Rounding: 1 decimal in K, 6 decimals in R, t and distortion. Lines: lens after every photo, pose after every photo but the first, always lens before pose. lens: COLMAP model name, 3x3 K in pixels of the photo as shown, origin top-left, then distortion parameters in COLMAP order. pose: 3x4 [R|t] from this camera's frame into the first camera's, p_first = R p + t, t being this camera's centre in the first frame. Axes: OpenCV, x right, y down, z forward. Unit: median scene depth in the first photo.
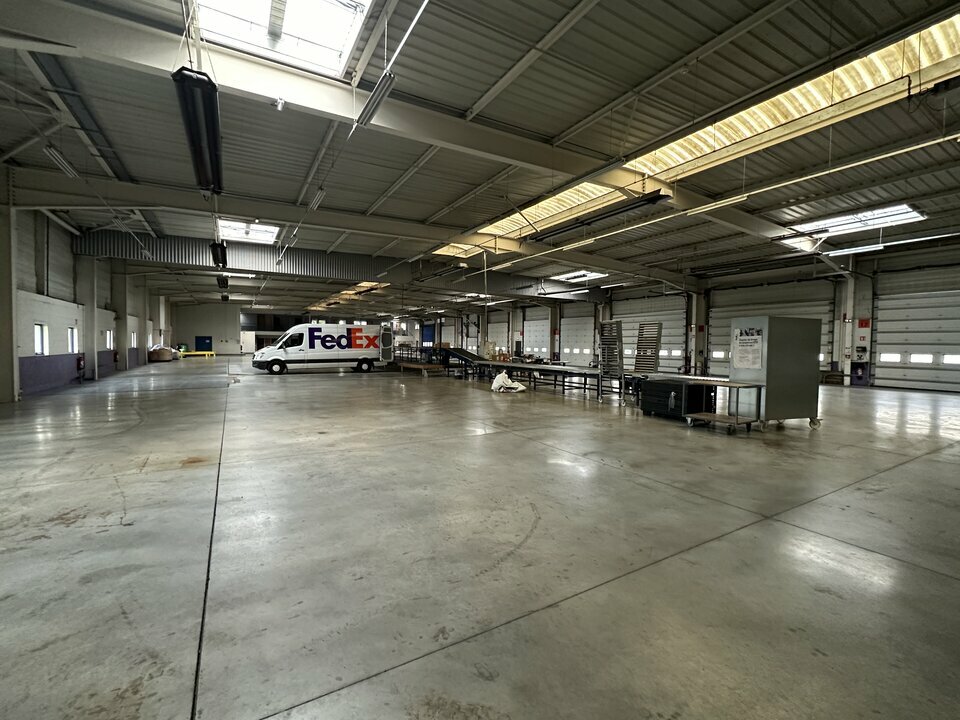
lens RADIAL K [[414.3, 0, 480.0], [0, 414.3, 360.0], [0, 0, 1]] dist [-0.000274, 0.000000]
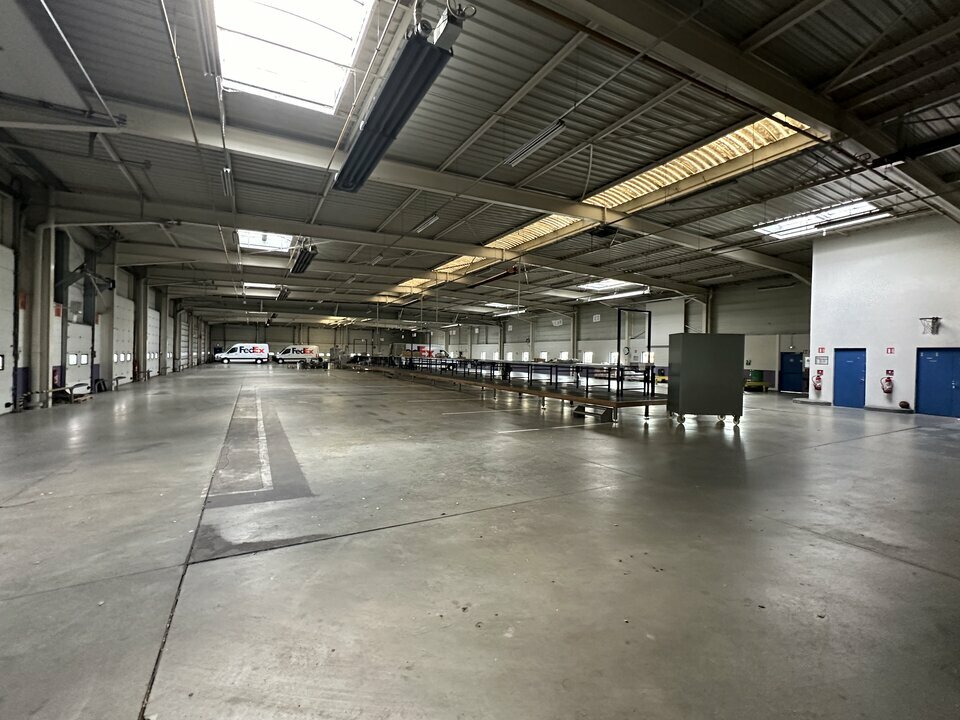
lens RADIAL K [[430.5, 0, 480.0], [0, 430.5, 360.0], [0, 0, 1]] dist [0.000613, 0.000045]
pose [[0.999034, 0.004810, -0.043676, 0.110552], [-0.006064, 0.999571, -0.028640, 0.007568], [0.043520, 0.028878, 0.998635, -0.188764]]
